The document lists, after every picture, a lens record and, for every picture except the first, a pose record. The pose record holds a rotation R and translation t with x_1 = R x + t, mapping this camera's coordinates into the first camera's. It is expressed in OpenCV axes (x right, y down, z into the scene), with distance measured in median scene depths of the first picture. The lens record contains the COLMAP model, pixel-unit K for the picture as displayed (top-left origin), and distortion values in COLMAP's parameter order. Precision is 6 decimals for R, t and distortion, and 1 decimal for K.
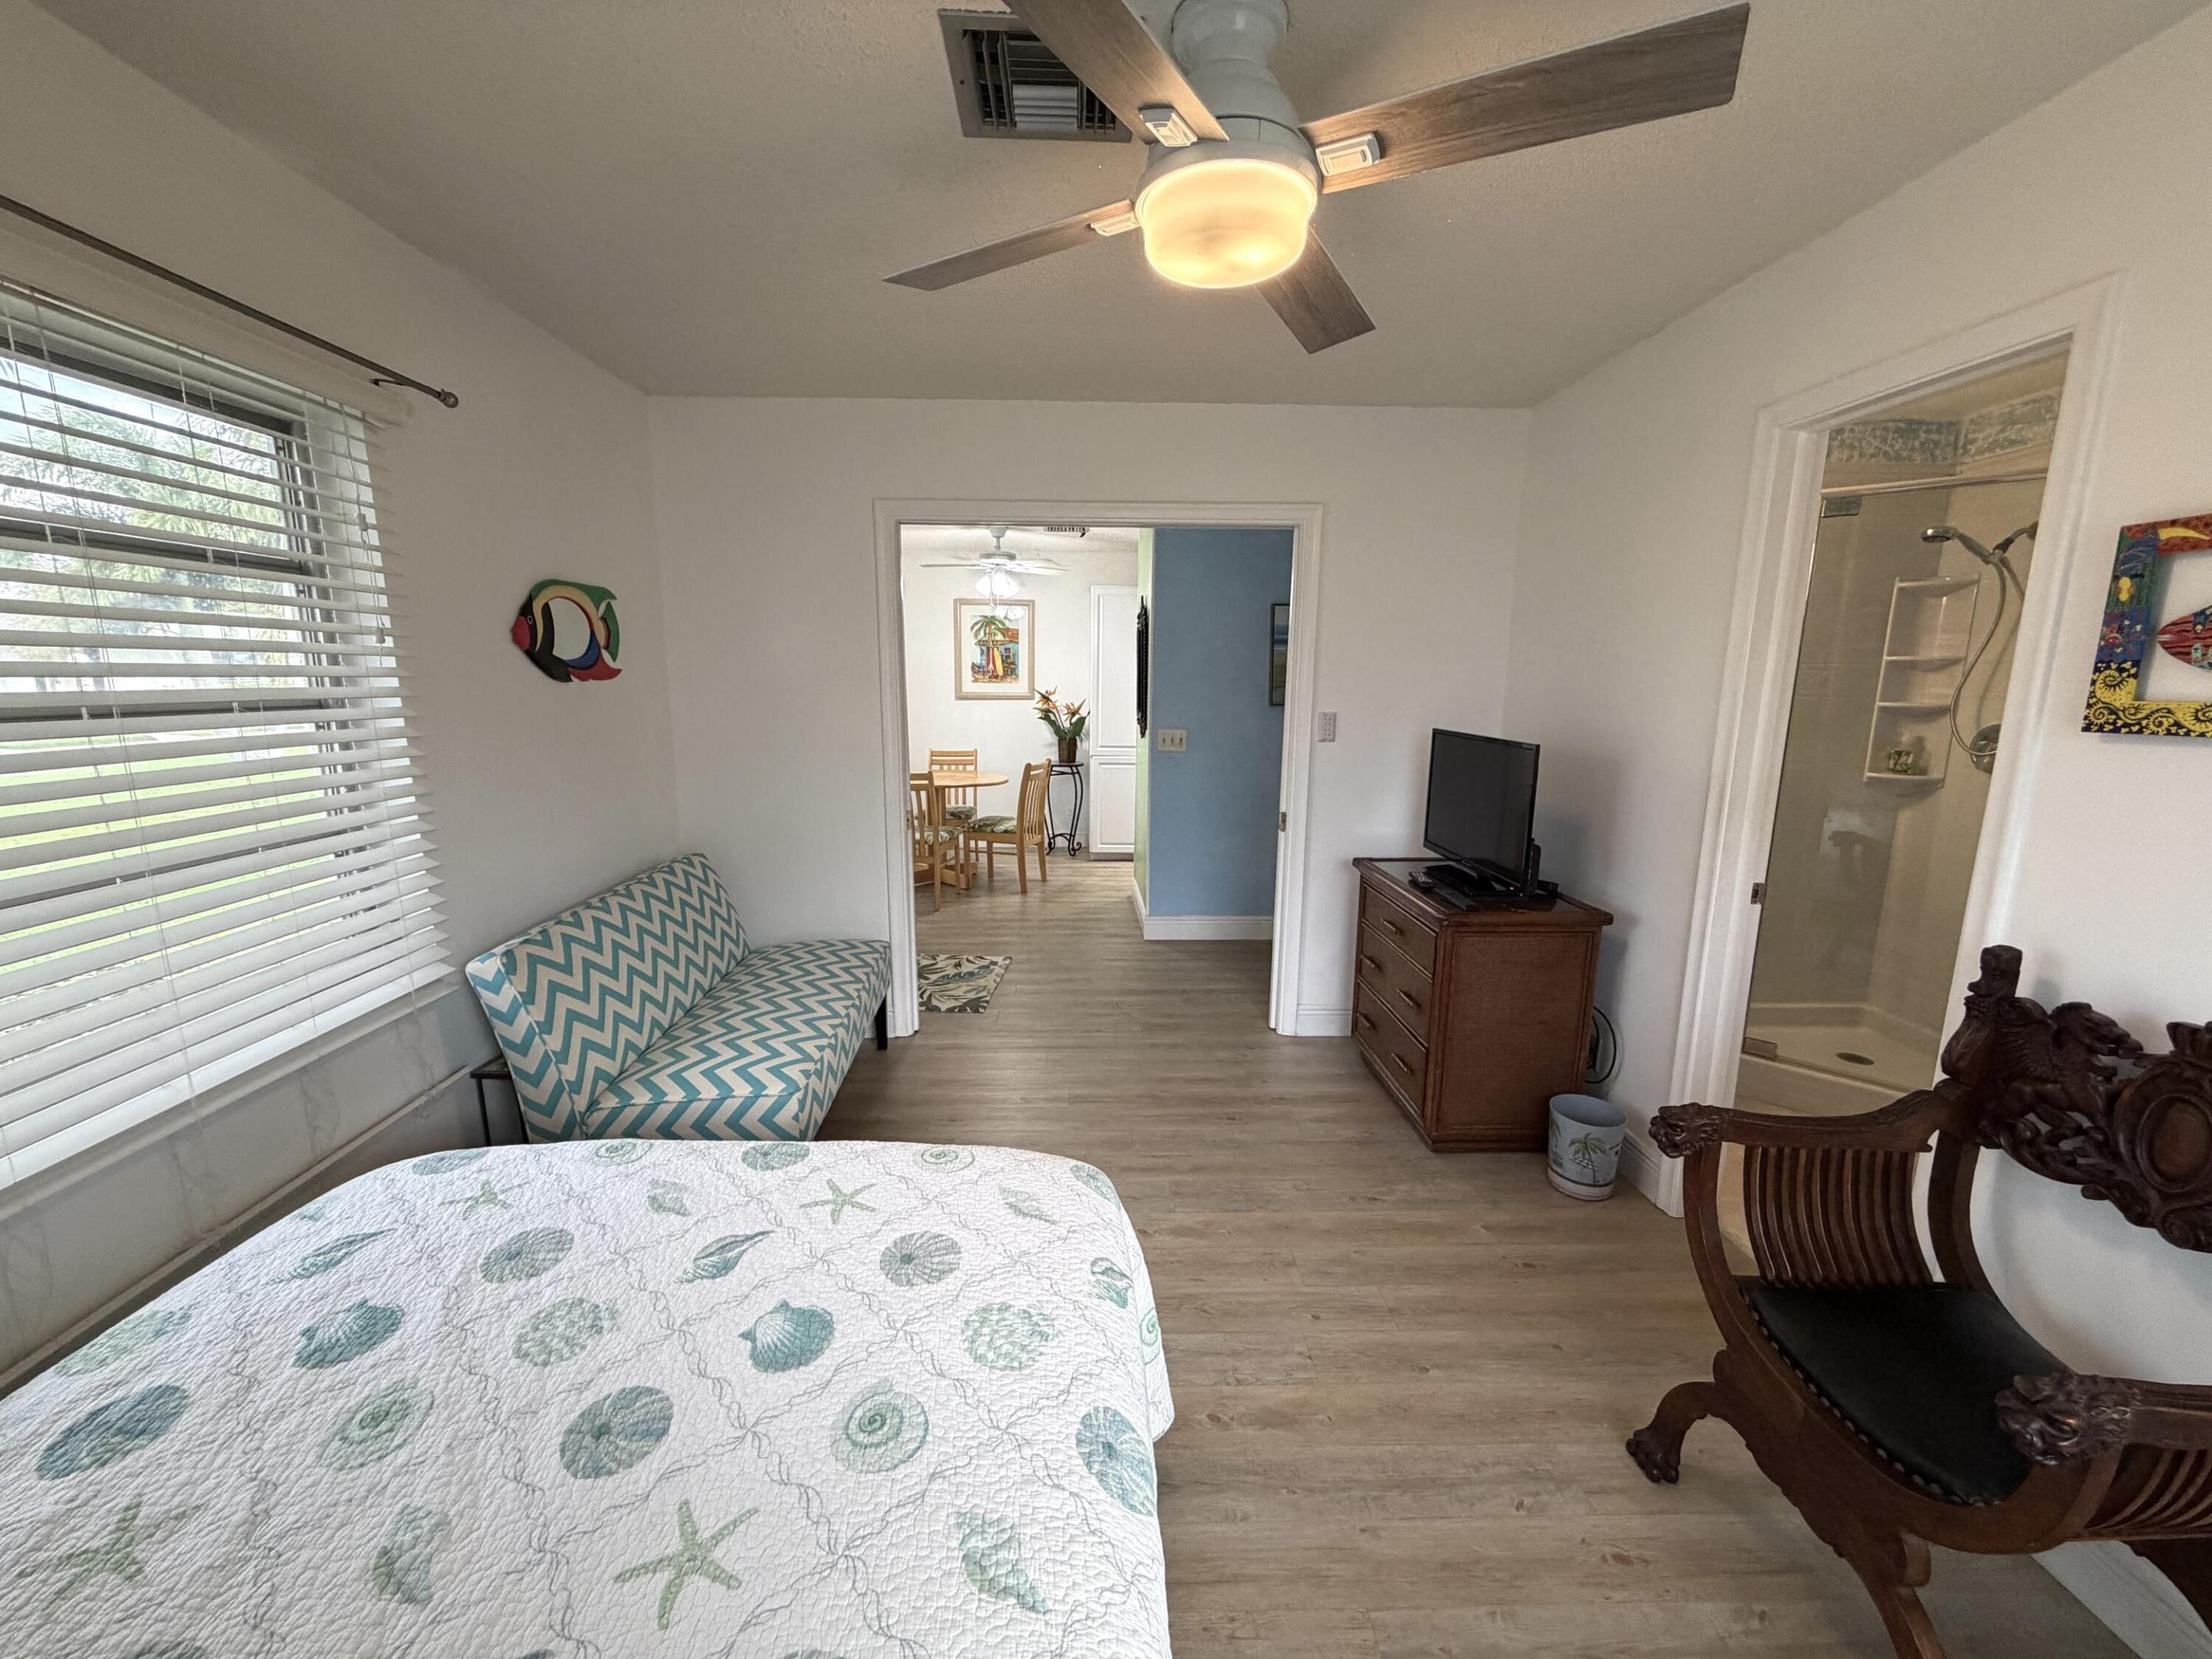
lens RADIAL K [[884.9, 0, 1103.1], [0, 884.9, 836.3], [0, 0, 1]] dist [0.001231, -0.000425]
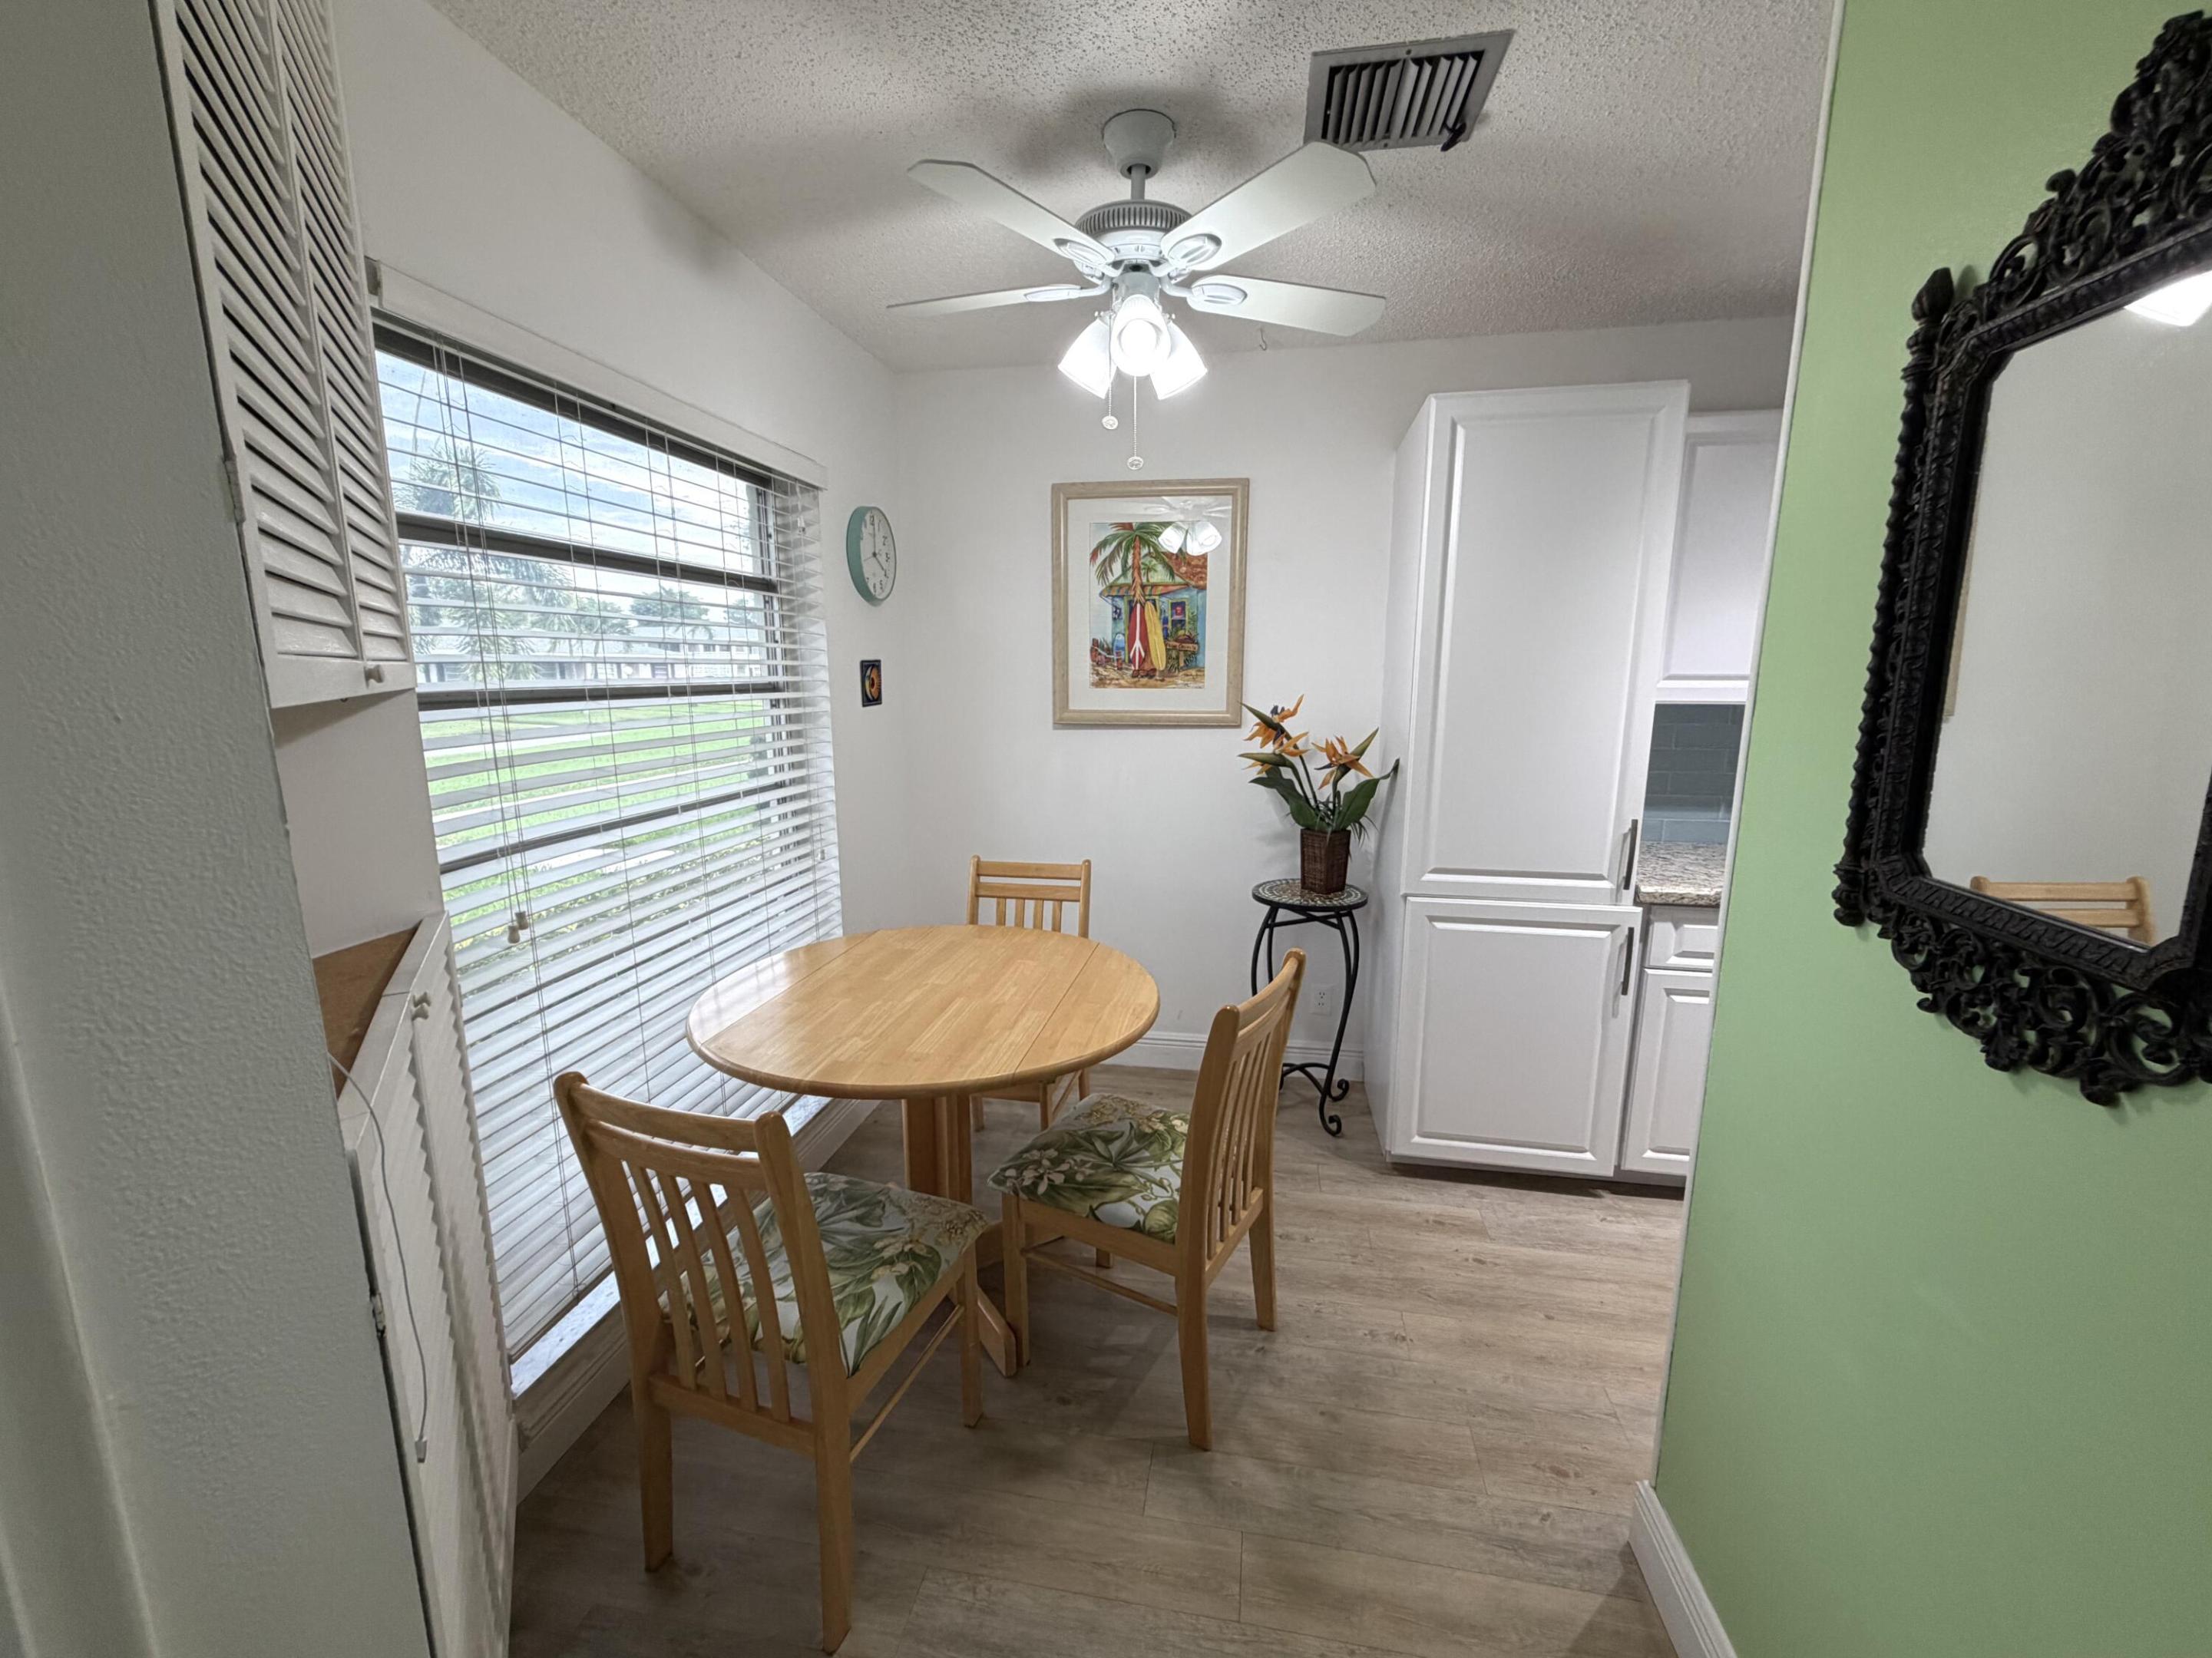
lens RADIAL K [[884.8, 0, 1103.7], [0, 884.8, 832.1], [0, 0, 1]] dist [0.001231, -0.000425]
pose [[0.976641, 0.025796, -0.213322, -0.052154], [-0.024207, 0.999656, 0.010058, -0.110448], [0.213509, -0.004660, 0.976930, 0.596588]]
